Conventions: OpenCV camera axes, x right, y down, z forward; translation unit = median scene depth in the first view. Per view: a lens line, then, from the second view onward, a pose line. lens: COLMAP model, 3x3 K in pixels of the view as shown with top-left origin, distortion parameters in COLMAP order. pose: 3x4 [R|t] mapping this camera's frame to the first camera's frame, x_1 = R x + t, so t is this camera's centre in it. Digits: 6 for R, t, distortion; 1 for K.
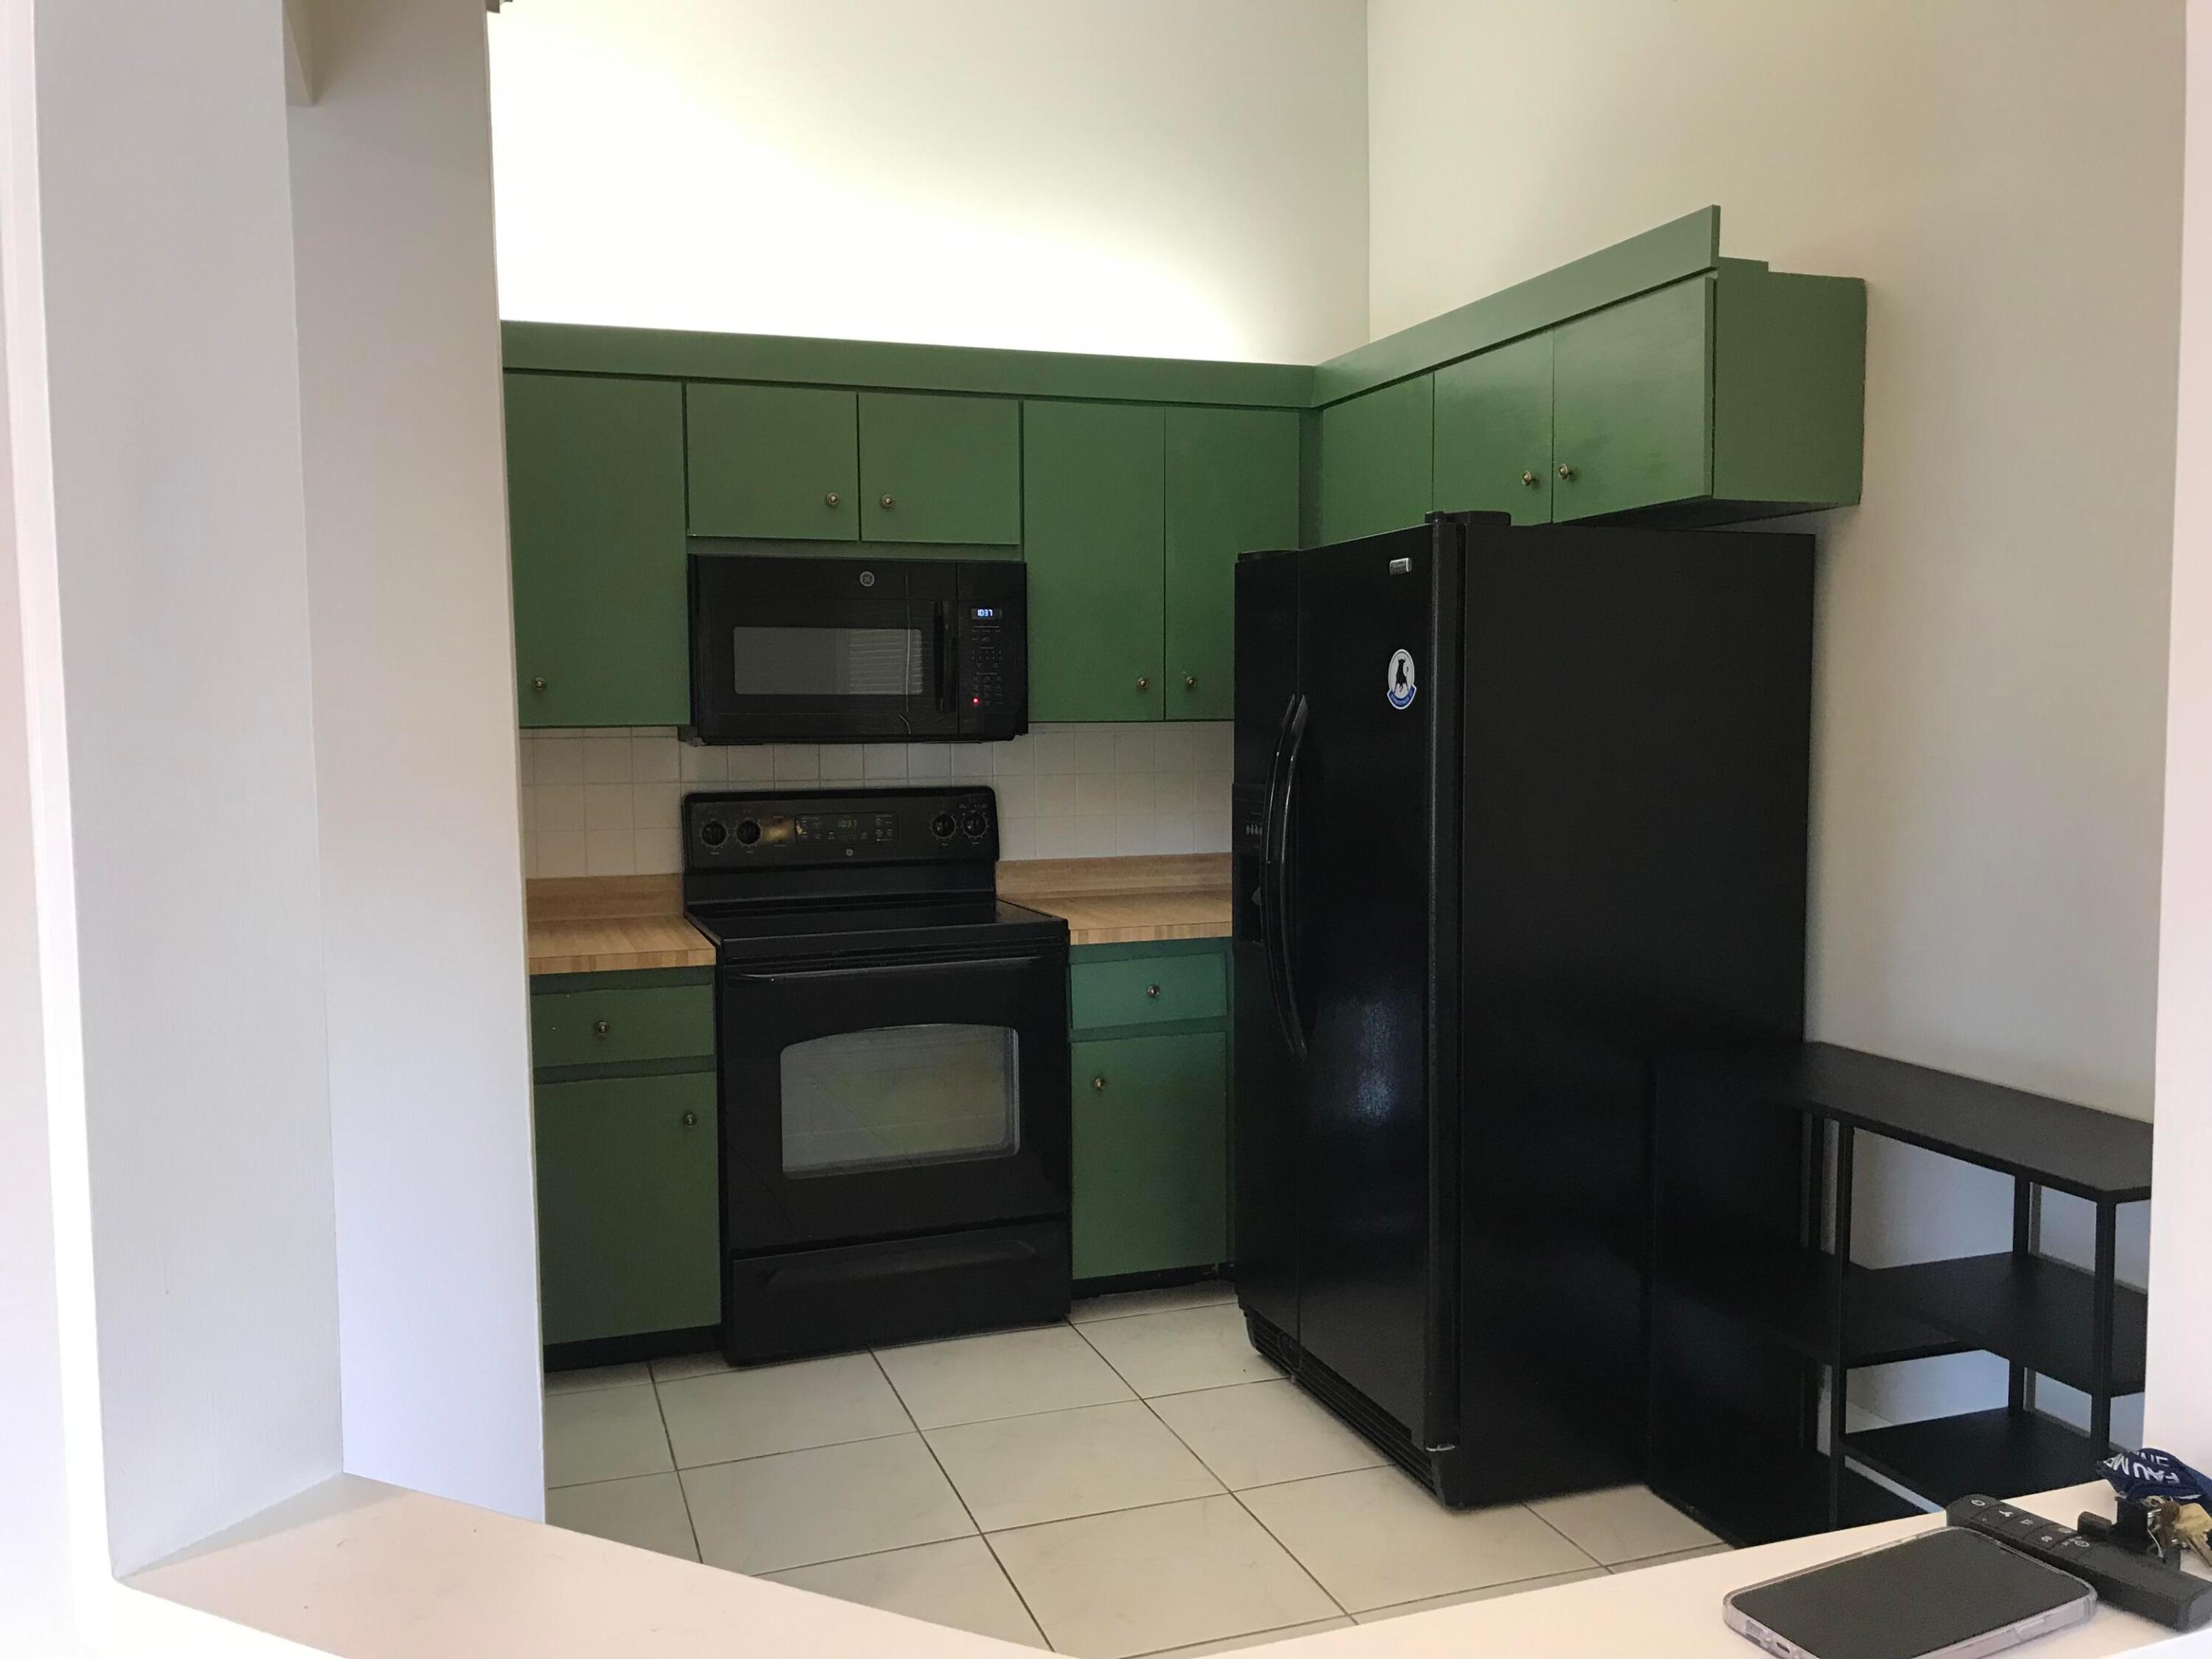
lens RADIAL K [[2035.7, 0, 1123.2], [0, 2035.7, 797.9], [0, 0, 1]] dist [0.128231, 0.000000]
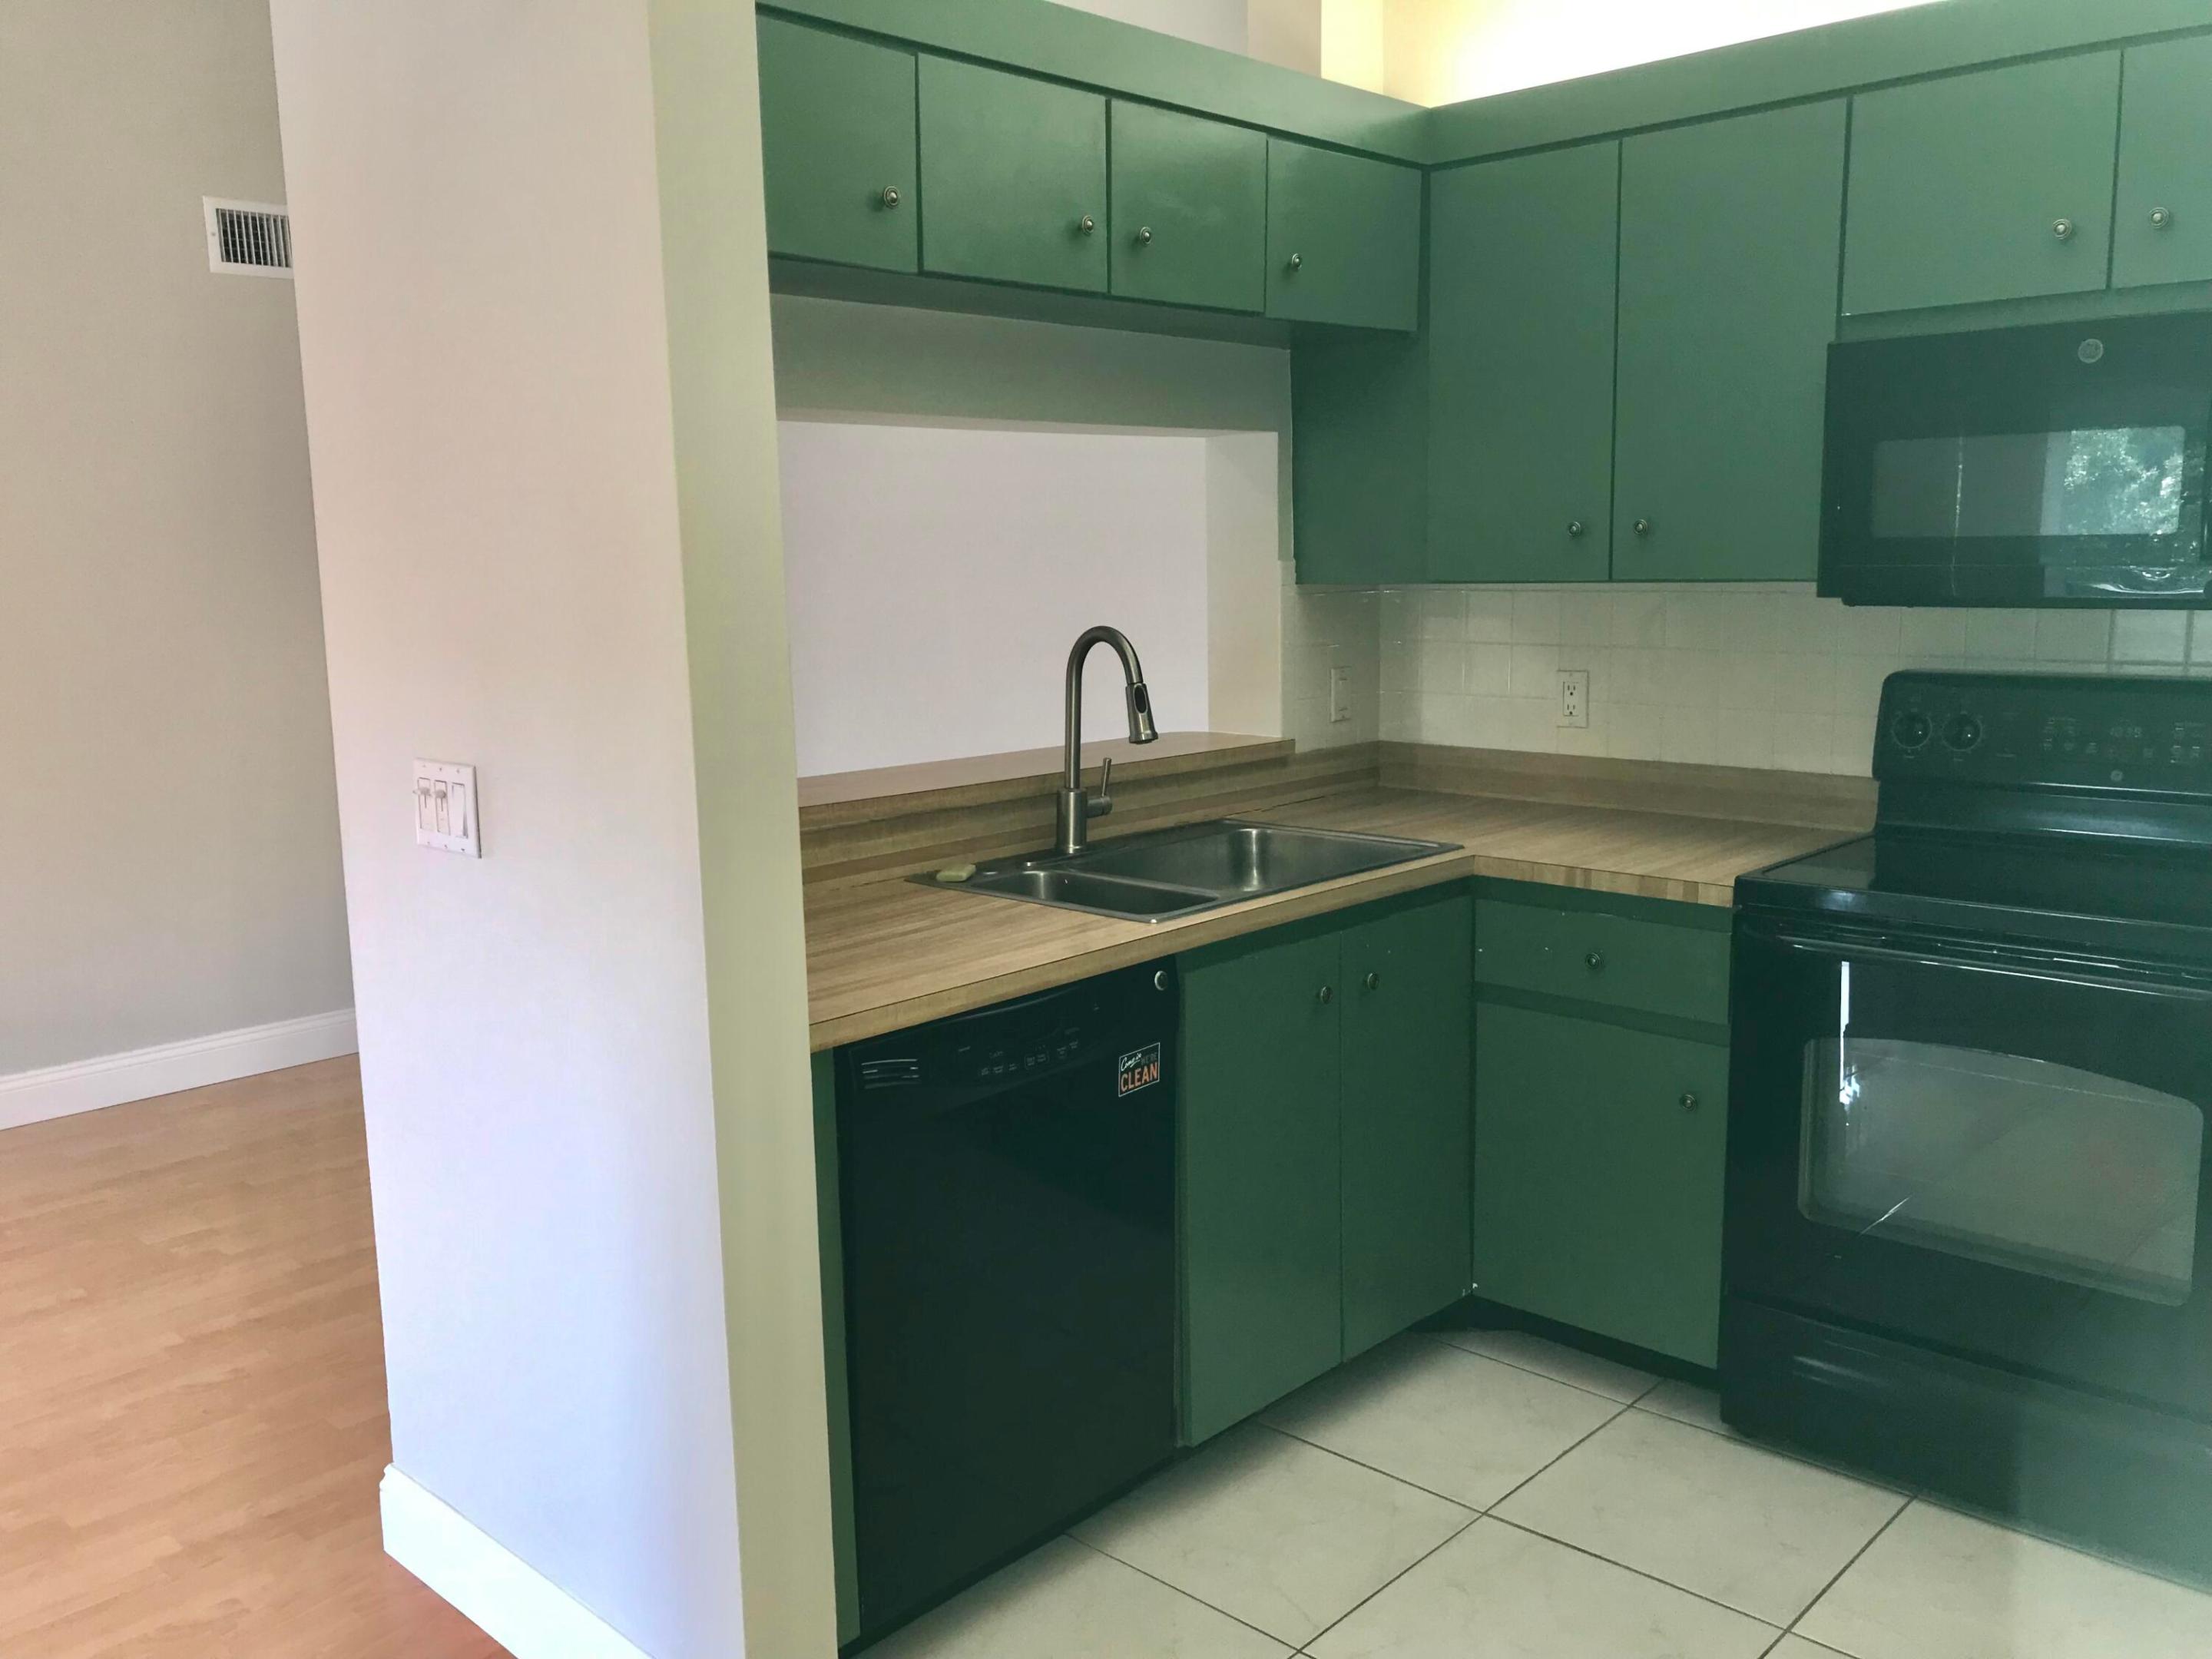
lens RADIAL K [[1801.6, 0, 1125.3], [0, 1801.6, 818.9], [0, 0, 1]] dist [0.031276, -0.030778]
pose [[0.465522, 0.129094, -0.875571, 0.249076], [-0.038300, 0.991317, 0.125796, -0.022287], [0.884207, -0.025027, 0.466424, 0.470322]]
